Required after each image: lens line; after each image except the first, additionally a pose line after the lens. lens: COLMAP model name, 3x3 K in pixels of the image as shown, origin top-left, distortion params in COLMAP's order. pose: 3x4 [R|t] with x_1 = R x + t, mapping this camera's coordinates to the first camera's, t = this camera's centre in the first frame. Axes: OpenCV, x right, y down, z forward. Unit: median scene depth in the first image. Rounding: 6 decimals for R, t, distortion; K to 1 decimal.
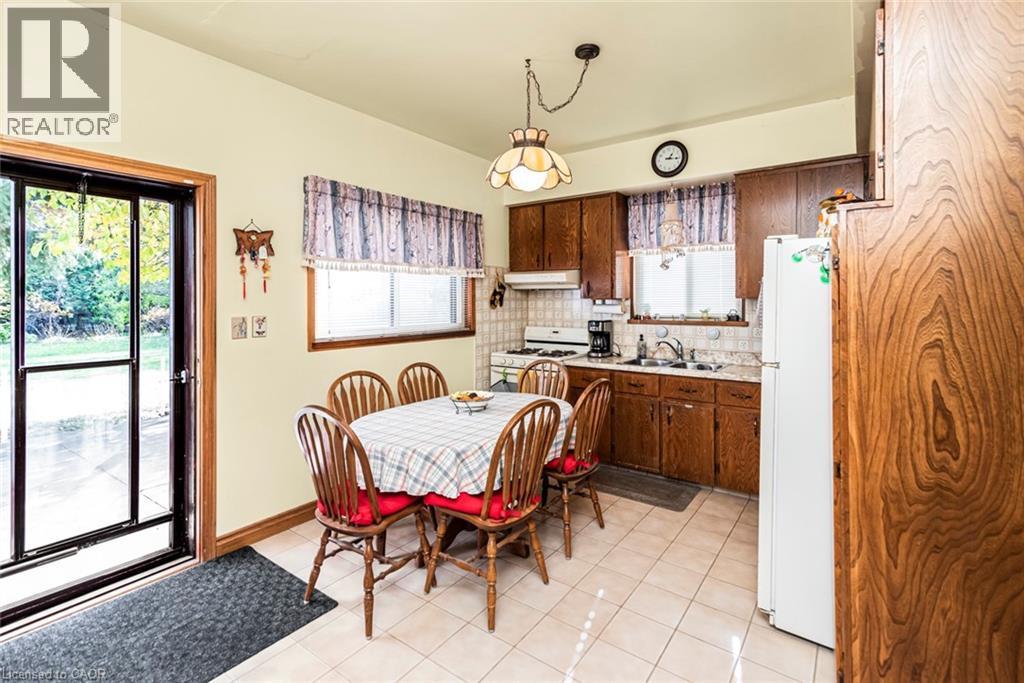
lens RADIAL K [[469.8, 0, 519.5], [0, 469.8, 308.4], [0, 0, 1]] dist [0.010509, -0.000439]
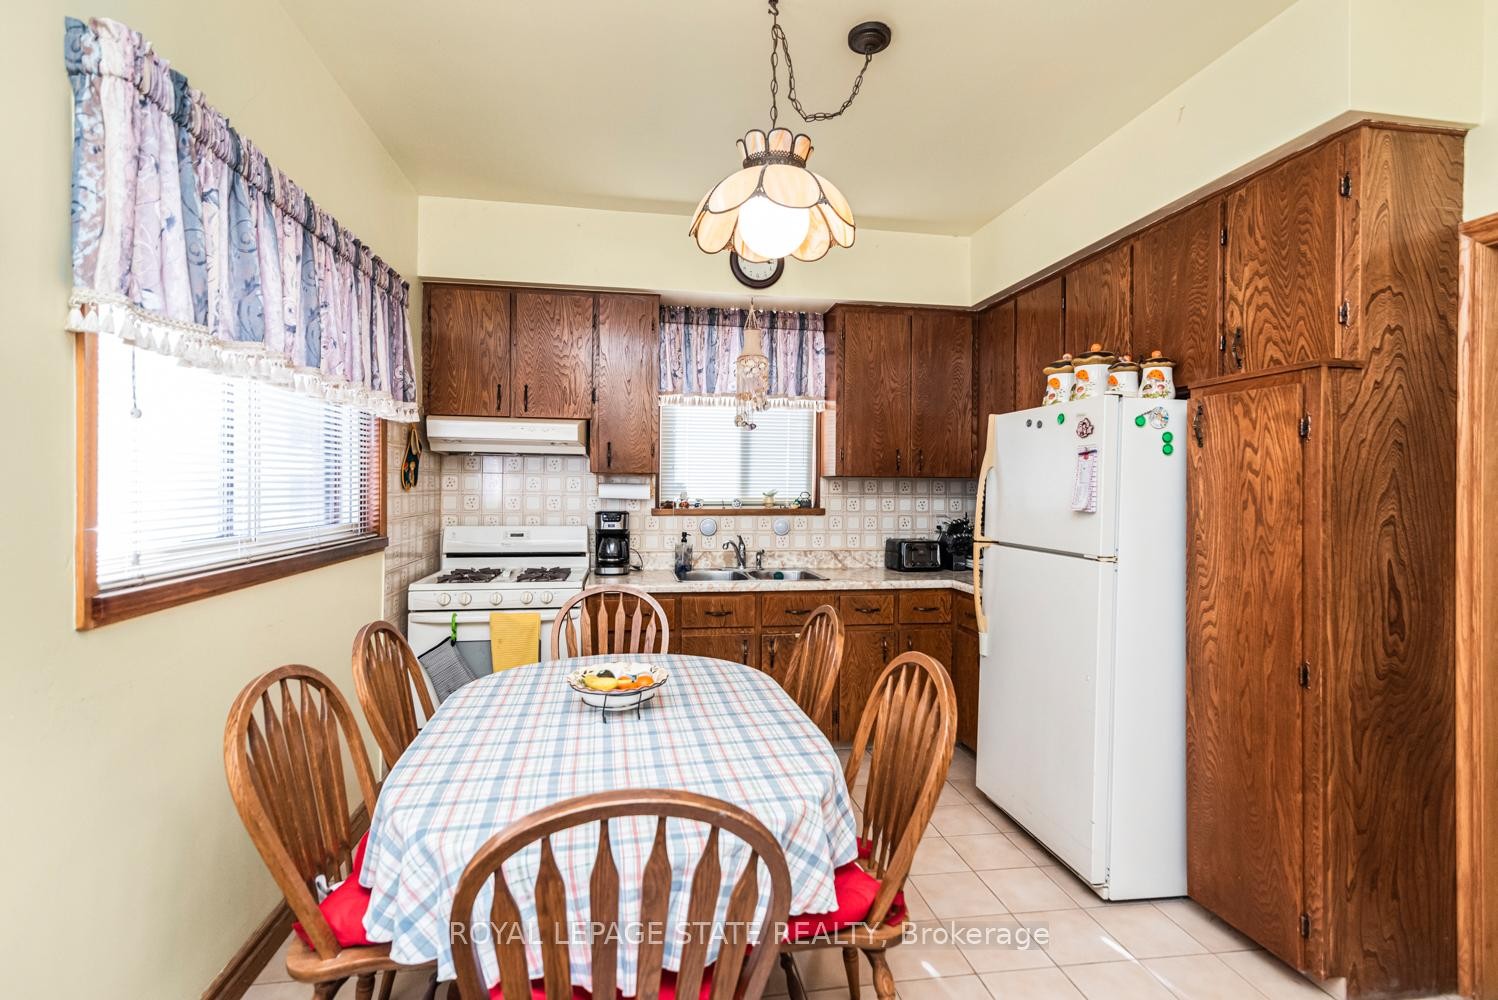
lens RADIAL K [[687.3, 0, 742.9], [0, 687.3, 493.1], [0, 0, 1]] dist [0.010509, -0.000439]
pose [[0.715147, 0.000482, 0.698974, -0.449535], [0.002460, 0.999992, -0.003207, 0.009648], [-0.698970, 0.004013, 0.715140, 0.411218]]
